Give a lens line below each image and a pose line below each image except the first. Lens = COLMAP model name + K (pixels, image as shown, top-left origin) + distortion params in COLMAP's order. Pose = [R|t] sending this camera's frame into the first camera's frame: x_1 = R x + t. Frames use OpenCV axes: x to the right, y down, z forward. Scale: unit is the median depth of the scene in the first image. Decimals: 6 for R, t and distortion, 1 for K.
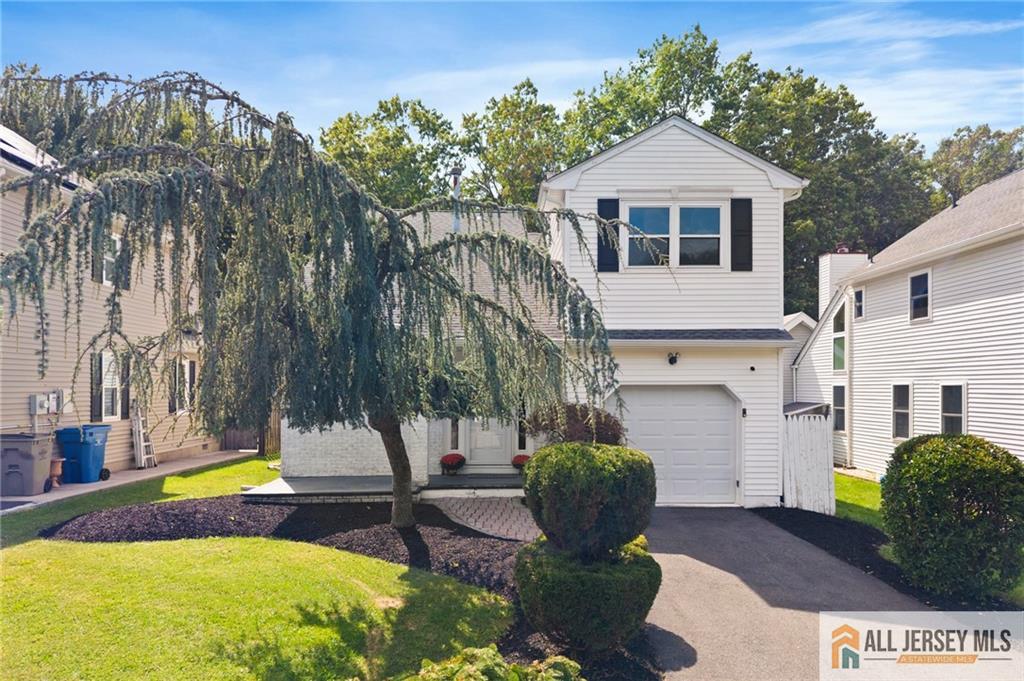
lens RADIAL K [[713.6, 0, 508.9], [0, 713.6, 388.0], [0, 0, 1]] dist [0.000188, 0.000138]
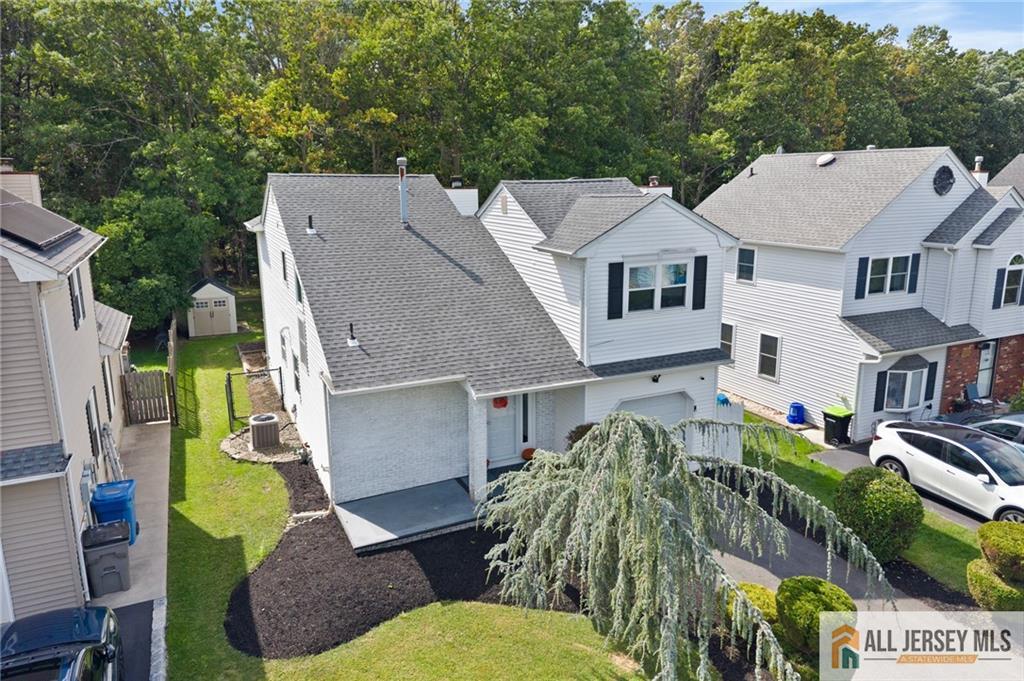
lens RADIAL K [[702.7, 0, 516.6], [0, 702.7, 327.2], [0, 0, 1]] dist [-0.000100, -0.001170]
pose [[0.906501, -0.096793, 0.410959, -0.540593], [0.009014, 0.977581, 0.210367, -0.415347], [-0.422107, -0.186993, 0.887051, -0.046345]]
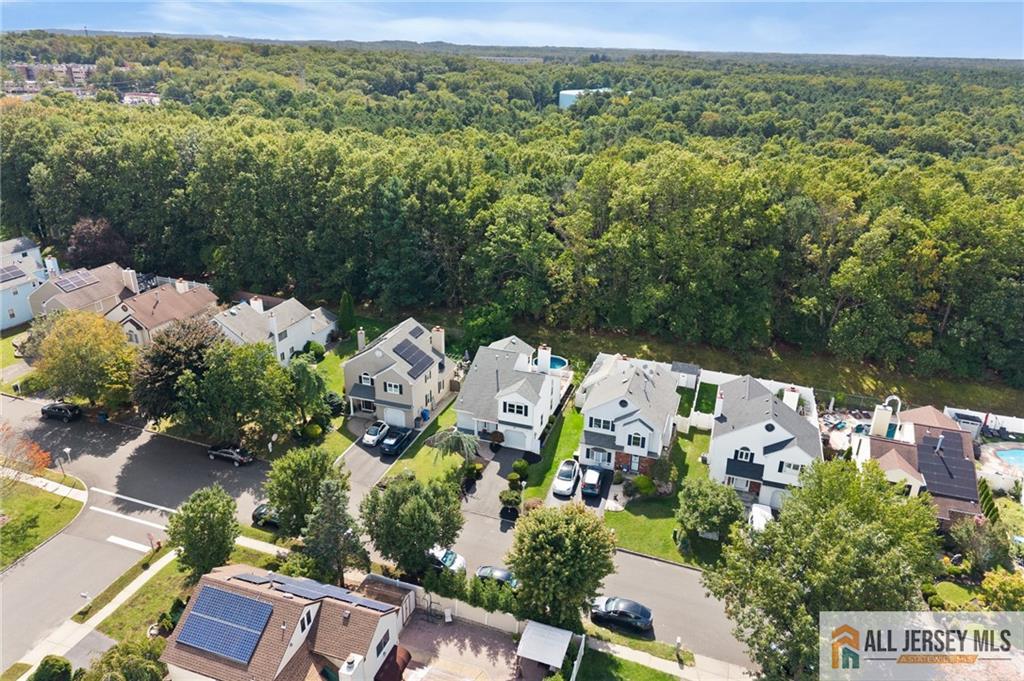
lens RADIAL K [[710.2, 0, 512.0], [0, 710.2, 340.5], [0, 0, 1]] dist [0.072174, -0.000242]
pose [[0.941801, 0.141903, -0.304753, 1.942824], [-0.013003, 0.921240, 0.388777, -3.064616], [0.335919, -0.362188, 0.869470, -3.988912]]
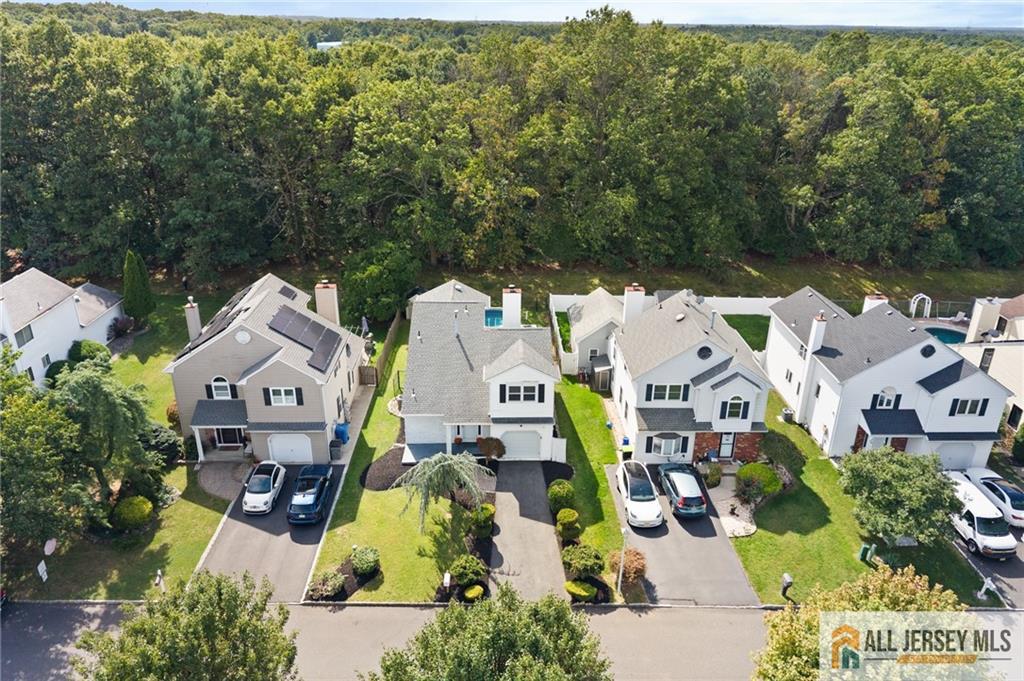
lens RADIAL K [[700.7, 0, 515.2], [0, 700.7, 318.1], [0, 0, 1]] dist [0.034122, -0.043896]
pose [[0.999894, 0.001017, 0.014508, 0.150939], [-0.006646, 0.919256, 0.393604, -1.876211], [-0.012937, -0.393659, 0.919166, -1.954494]]
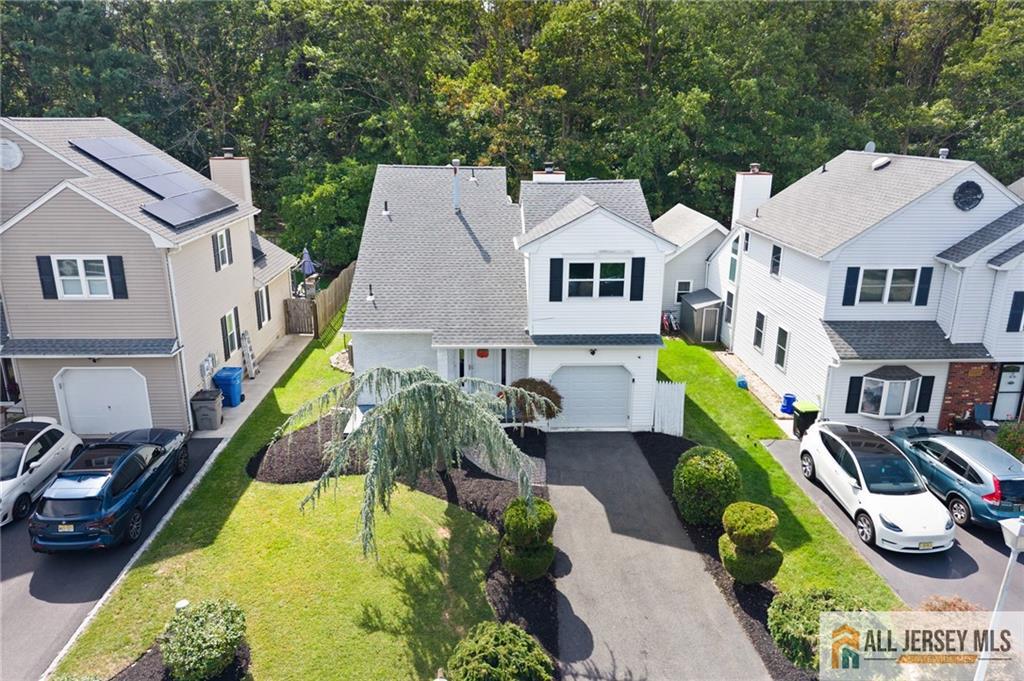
lens RADIAL K [[700.7, 0, 515.2], [0, 700.7, 318.1], [0, 0, 1]] dist [0.034122, -0.043896]
pose [[0.999581, -0.004120, 0.028656, -0.001029], [-0.003958, 0.961085, 0.276225, -0.573017], [-0.028678, -0.276223, 0.960666, -0.564324]]
